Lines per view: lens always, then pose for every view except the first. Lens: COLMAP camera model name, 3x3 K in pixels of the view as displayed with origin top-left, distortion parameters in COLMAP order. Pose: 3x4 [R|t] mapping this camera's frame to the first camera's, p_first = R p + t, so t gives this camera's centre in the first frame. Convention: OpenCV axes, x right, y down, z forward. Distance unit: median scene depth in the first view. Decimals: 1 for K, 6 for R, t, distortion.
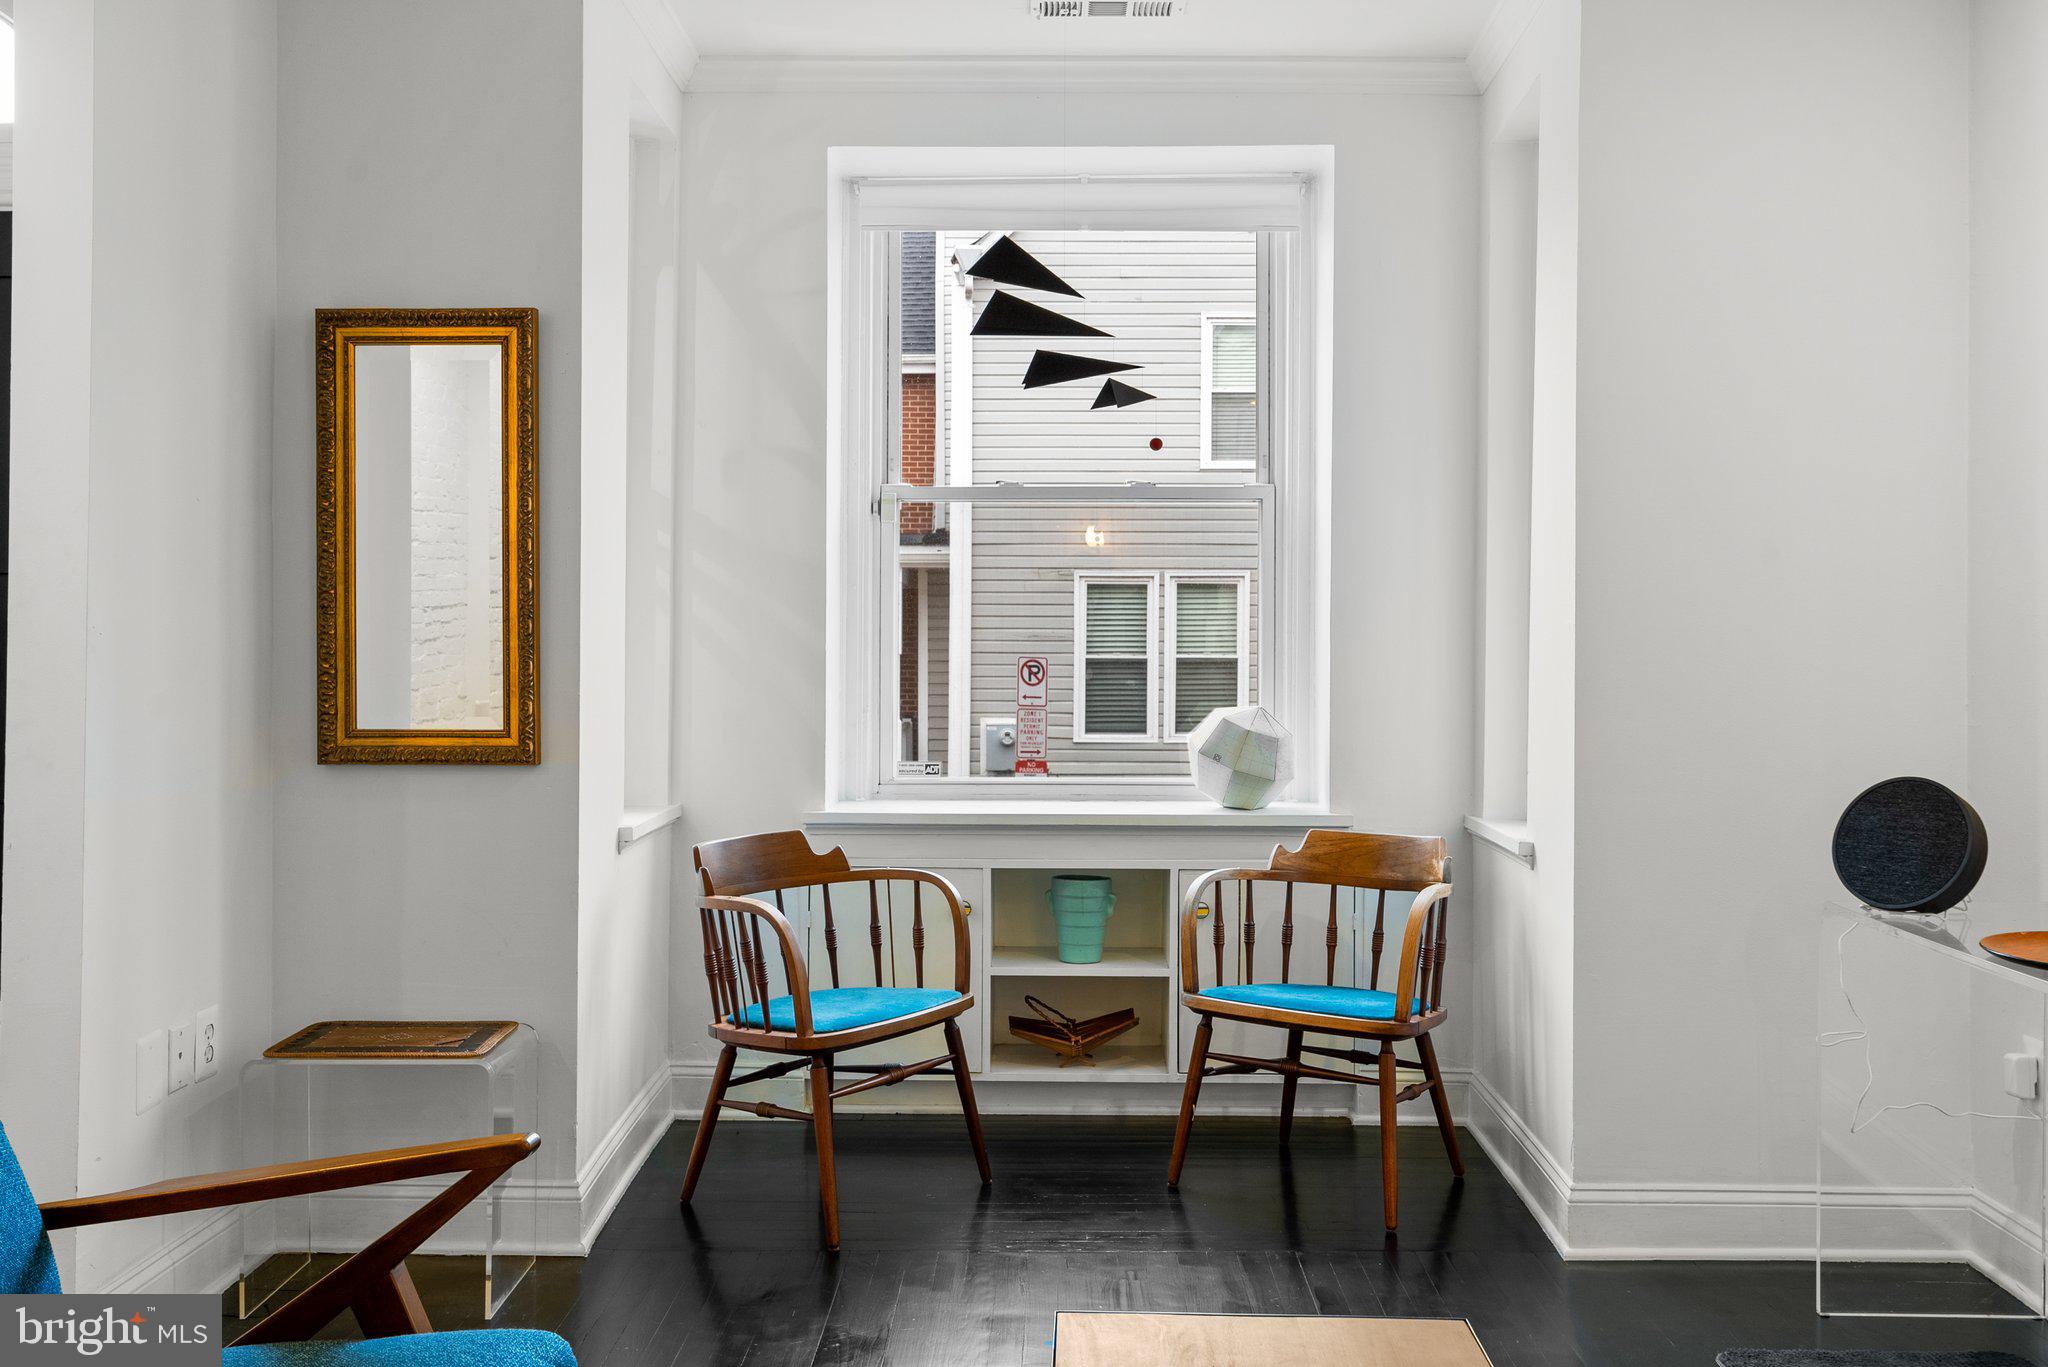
lens RADIAL K [[1827.2, 0, 1025.6], [0, 1827.2, 667.7], [0, 0, 1]] dist [0.012288, 0.000569]
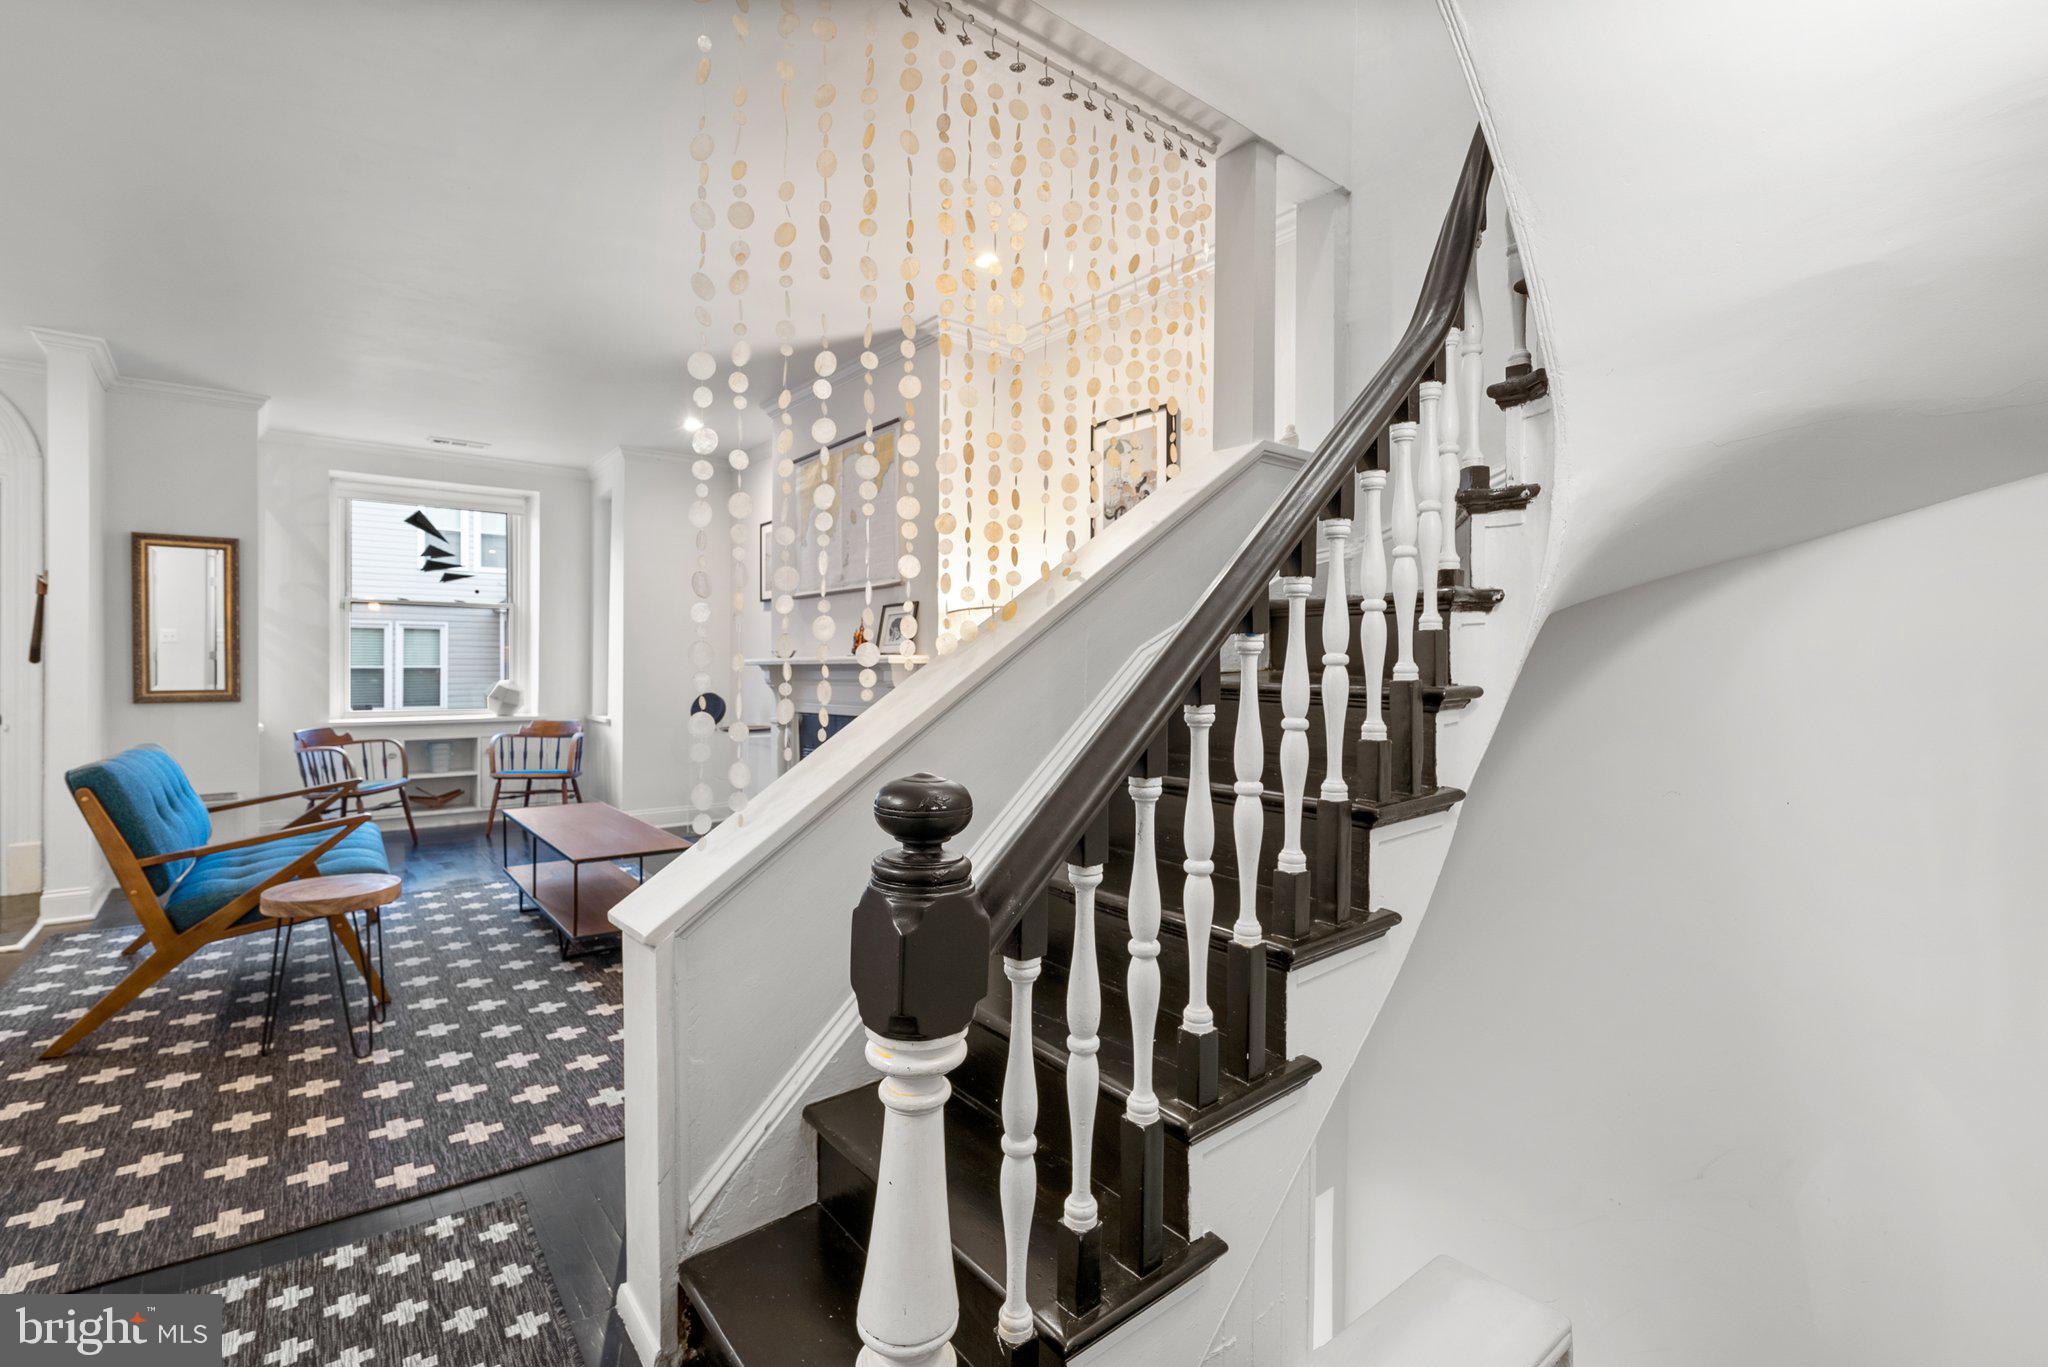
lens RADIAL K [[948.2, 0, 1012.1], [0, 948.2, 650.0], [0, 0, 1]] dist [-0.005644, 0.002575]
pose [[0.777060, 0.006886, 0.629389, -0.218581], [0.008461, 0.999736, -0.021385, 0.012796], [-0.629369, 0.021943, 0.776796, -0.731236]]
